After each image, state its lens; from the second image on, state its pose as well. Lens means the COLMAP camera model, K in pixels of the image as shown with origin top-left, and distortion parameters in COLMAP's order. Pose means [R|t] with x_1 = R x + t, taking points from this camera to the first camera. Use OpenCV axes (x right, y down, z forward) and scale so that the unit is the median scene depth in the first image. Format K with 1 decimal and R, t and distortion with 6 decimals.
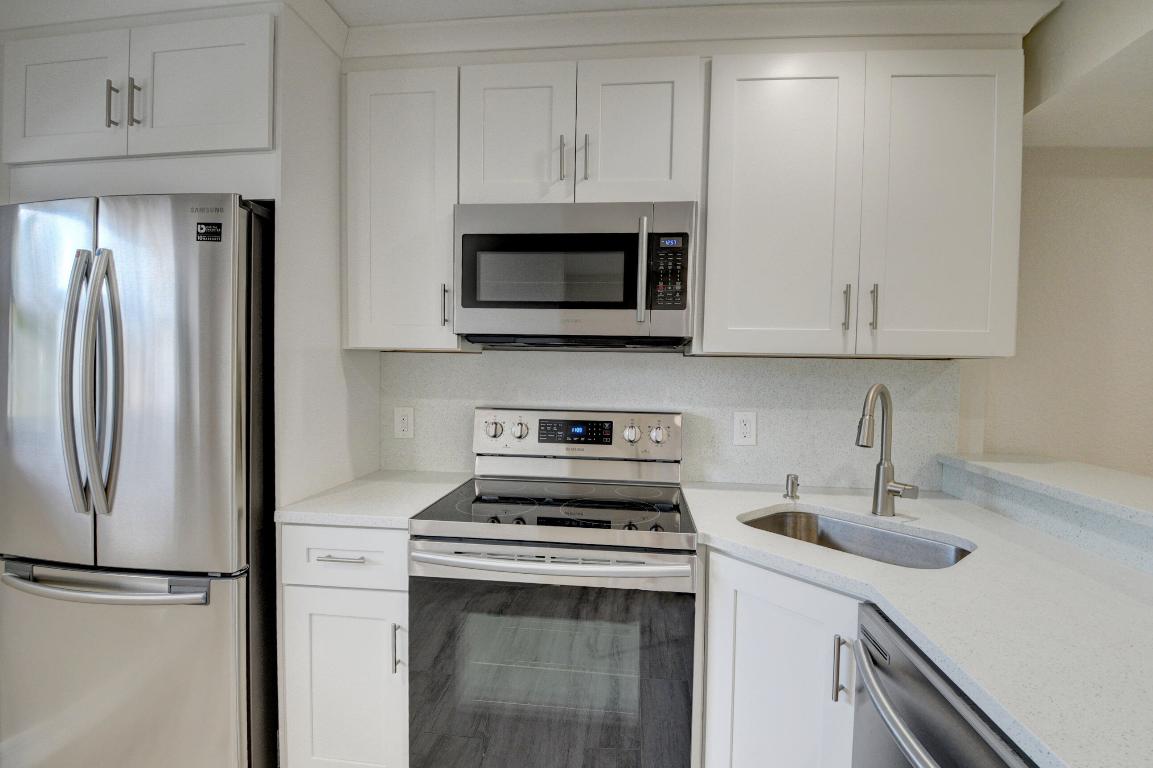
lens RADIAL K [[512.7, 0, 580.9], [0, 512.7, 387.3], [0, 0, 1]] dist [-0.024137, -0.003408]
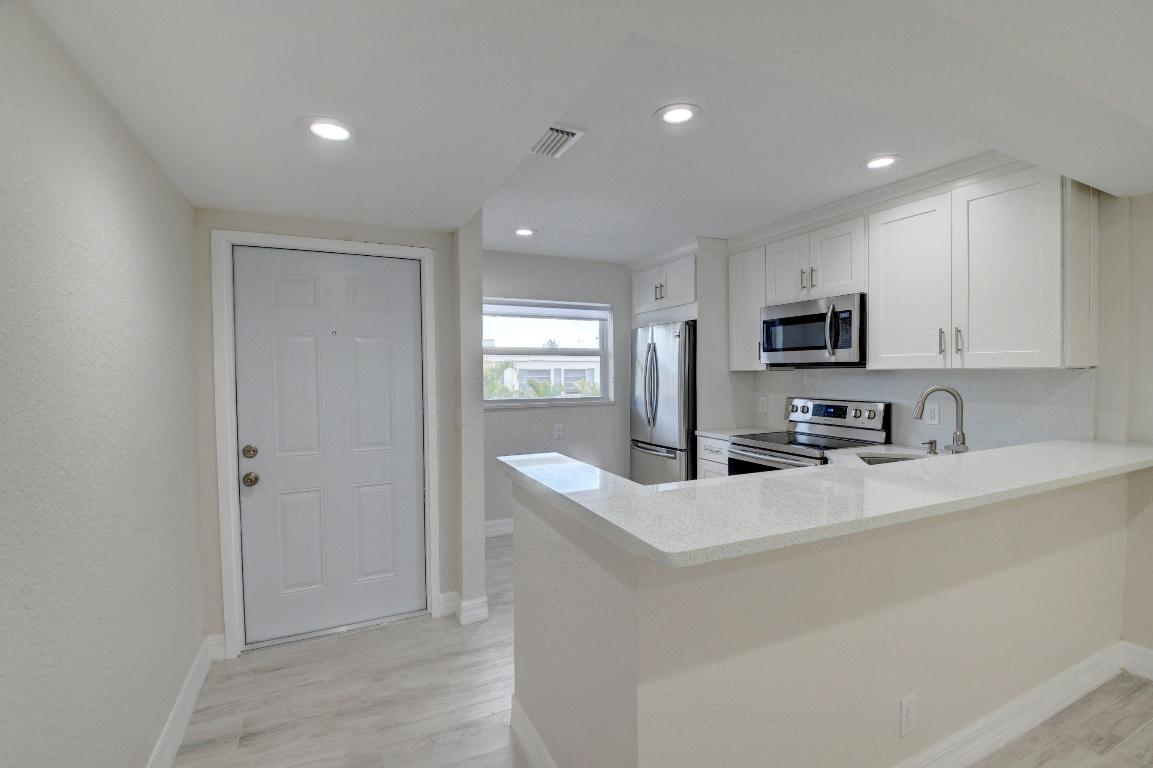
lens RADIAL K [[512.7, 0, 568.1], [0, 512.7, 389.1], [0, 0, 1]] dist [-0.024137, -0.003408]
pose [[0.501401, 0.008450, -0.865174, 1.372555], [-0.010186, 0.999941, 0.003863, 0.009823], [0.865155, 0.006875, 0.501457, -0.950534]]
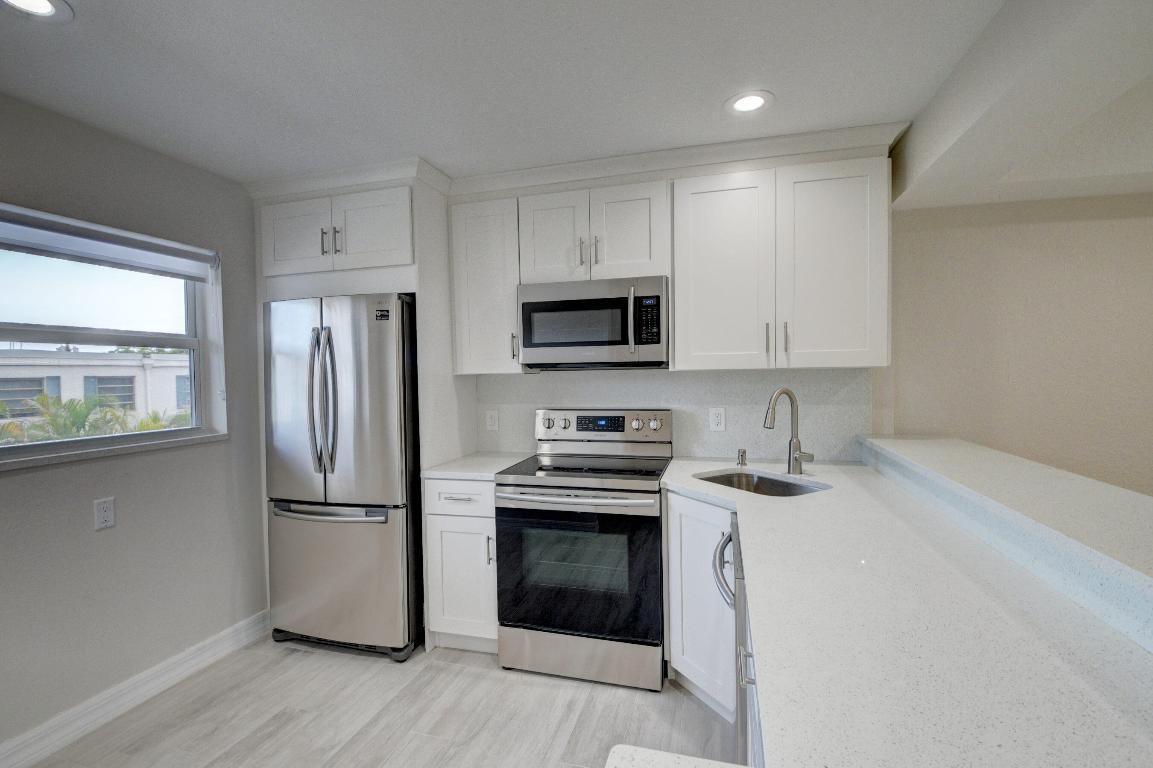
lens RADIAL K [[512.7, 0, 594.8], [0, 512.7, 390.2], [0, 0, 1]] dist [-0.024137, -0.003408]
pose [[0.989034, -0.027570, -0.145094, 0.231837], [0.028157, 0.999602, 0.001991, -0.019159], [0.144981, -0.006054, 0.989416, -0.598165]]
